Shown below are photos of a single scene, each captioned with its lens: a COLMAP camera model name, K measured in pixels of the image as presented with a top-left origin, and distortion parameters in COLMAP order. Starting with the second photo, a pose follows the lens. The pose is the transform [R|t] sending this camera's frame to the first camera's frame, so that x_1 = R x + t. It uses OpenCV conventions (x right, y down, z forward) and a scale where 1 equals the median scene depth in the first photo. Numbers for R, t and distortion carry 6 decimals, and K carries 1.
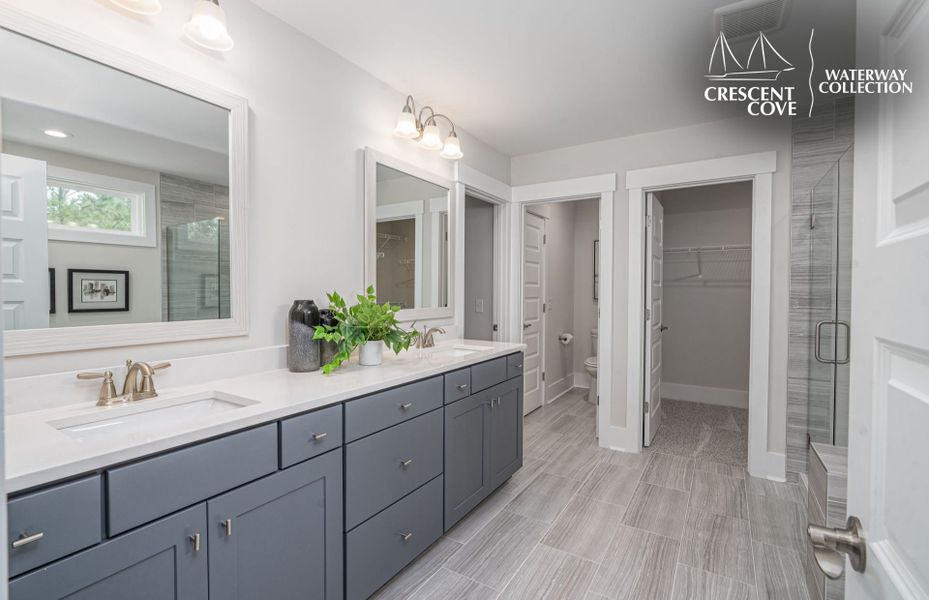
lens RADIAL K [[416.4, 0, 458.2], [0, 416.4, 301.0], [0, 0, 1]] dist [-0.013304, 0.003142]
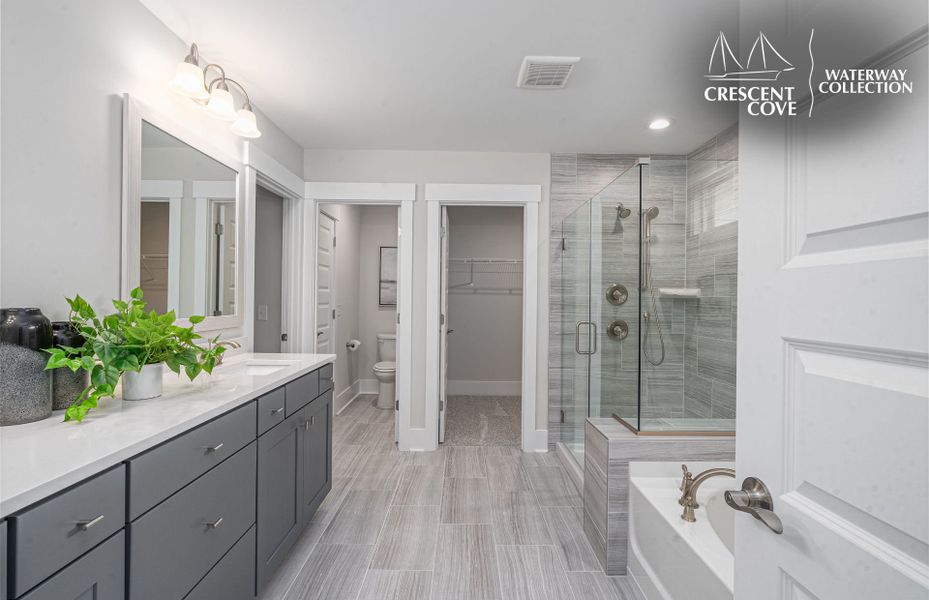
lens RADIAL K [[416.4, 0, 467.1], [0, 416.4, 299.2], [0, 0, 1]] dist [-0.013304, 0.003142]
pose [[0.841013, 0.005584, 0.540986, -0.093626], [0.003271, 0.999876, -0.015406, -0.002903], [-0.541005, 0.014726, 0.840890, 0.073692]]
